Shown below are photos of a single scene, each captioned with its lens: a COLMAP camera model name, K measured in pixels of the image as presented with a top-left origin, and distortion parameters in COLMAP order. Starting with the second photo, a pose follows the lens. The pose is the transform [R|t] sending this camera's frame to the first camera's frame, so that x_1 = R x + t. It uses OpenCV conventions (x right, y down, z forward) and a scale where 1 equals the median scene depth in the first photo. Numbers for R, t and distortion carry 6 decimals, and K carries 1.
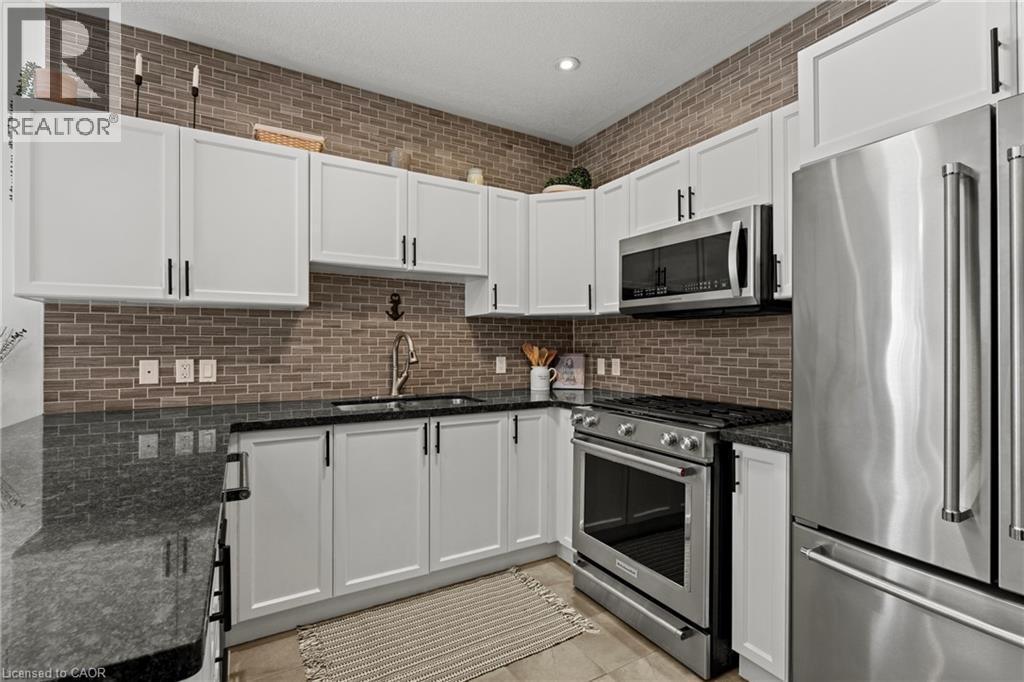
lens RADIAL K [[452.5, 0, 512.0], [0, 452.5, 341.0], [0, 0, 1]] dist [-0.001223, -0.000033]
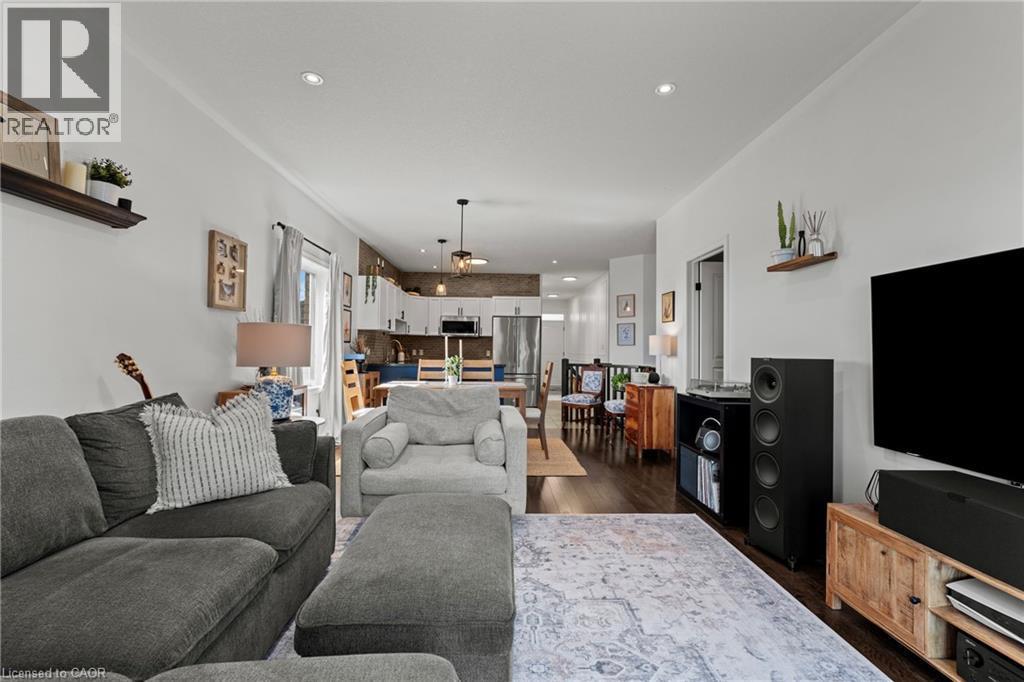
lens RADIAL K [[444.5, 0, 514.0], [0, 444.5, 346.1], [0, 0, 1]] dist [-0.000924, 0.000538]
pose [[0.462412, 0.012707, 0.886574, -2.853306], [-0.011318, 0.999900, -0.008428, 0.044161], [-0.886593, -0.006137, 0.462510, -1.260474]]
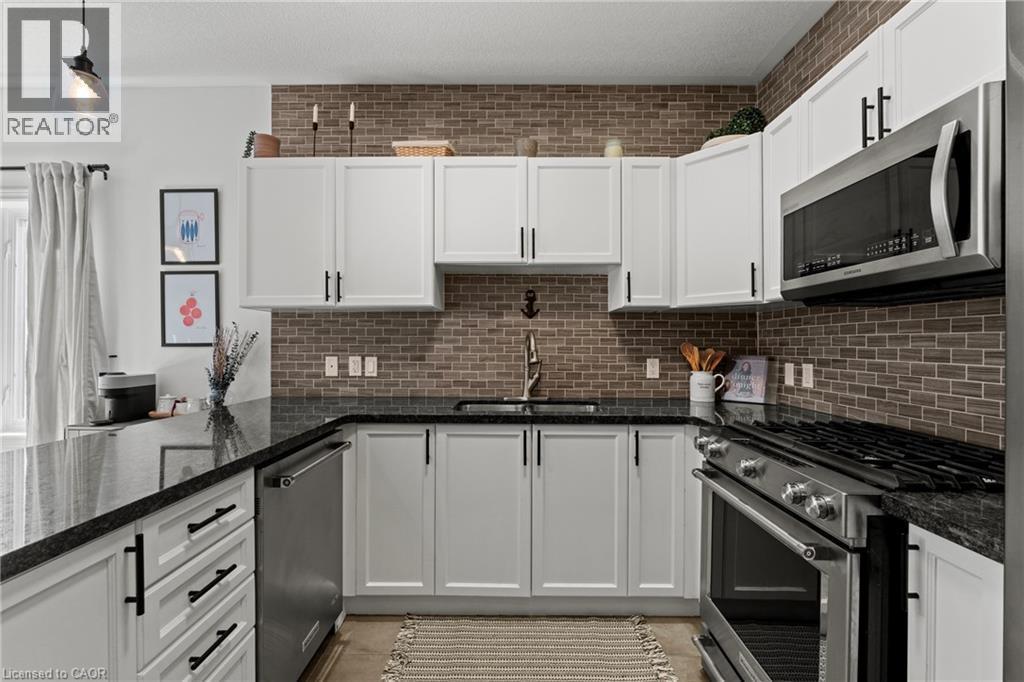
lens RADIAL K [[459.7, 0, 498.5], [0, 459.7, 341.7], [0, 0, 1]] dist [-0.003789, -0.000467]
pose [[0.867713, -0.001702, -0.497062, 0.189344], [0.002753, 0.999995, 0.001382, 0.001998], [0.497057, -0.002567, 0.867714, 0.149717]]
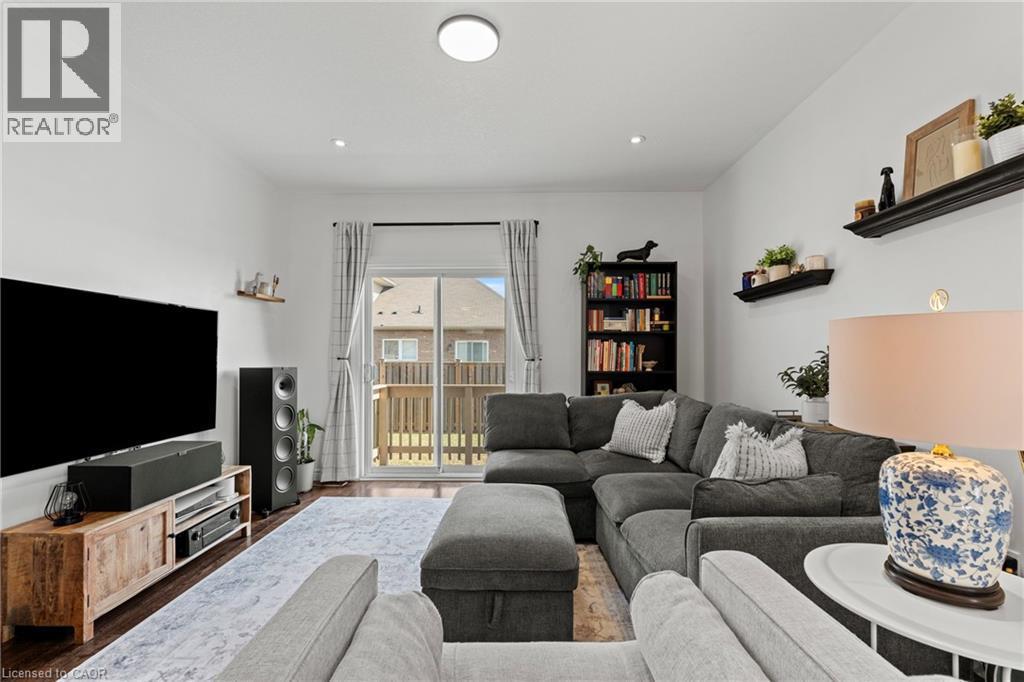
lens RADIAL K [[444.5, 0, 514.0], [0, 444.5, 346.1], [0, 0, 1]] dist [-0.000924, 0.000538]
pose [[-0.507290, -0.017511, -0.861597, -1.533356], [0.002530, 0.999759, -0.021808, 0.023251], [0.861772, -0.013243, -0.507123, -0.360990]]
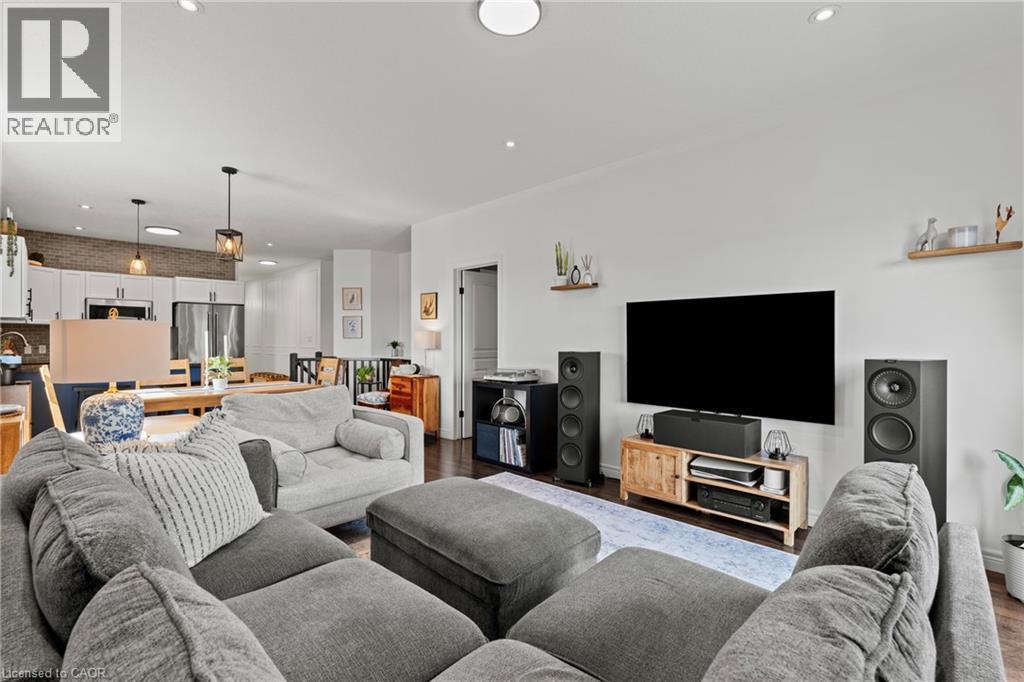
lens RADIAL K [[459.7, 0, 498.5], [0, 459.7, 341.7], [0, 0, 1]] dist [-0.003789, -0.000467]
pose [[-0.259107, -0.002286, 0.965846, -3.131376], [-0.002299, 0.999996, 0.001750, 0.019728], [-0.965846, -0.001767, -0.259111, -0.646243]]
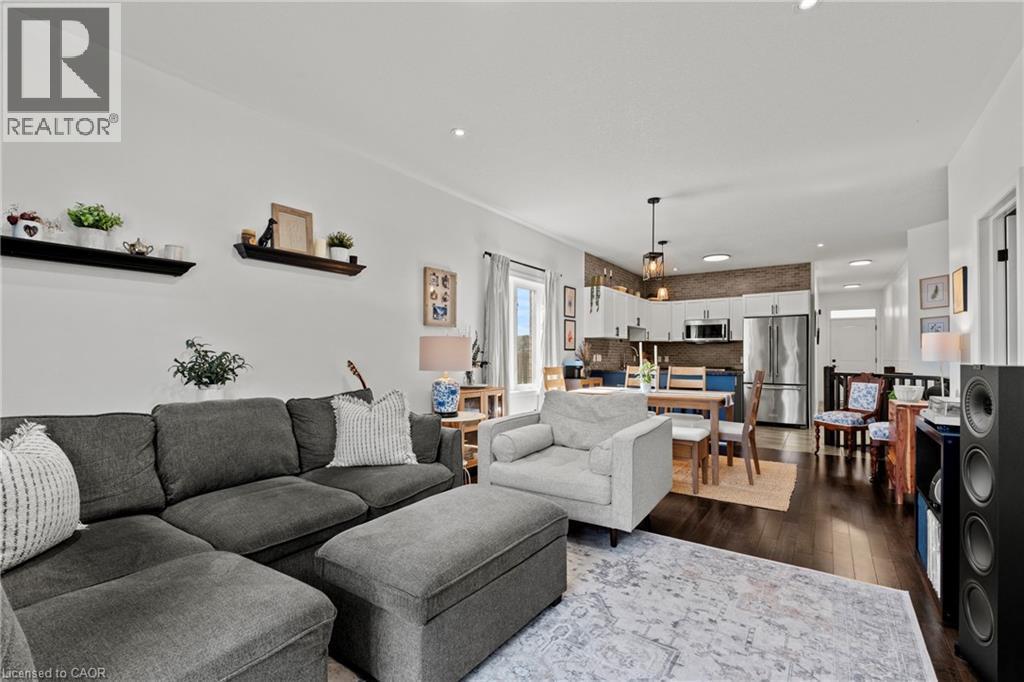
lens RADIAL K [[446.5, 0, 524.5], [0, 446.5, 354.8], [0, 0, 1]] dist [-0.000929, 0.000289]
pose [[0.893495, 0.001828, 0.449069, -2.541189], [-0.002136, 0.999998, 0.000179, 0.042062], [-0.449068, -0.001119, 0.893497, -1.591372]]
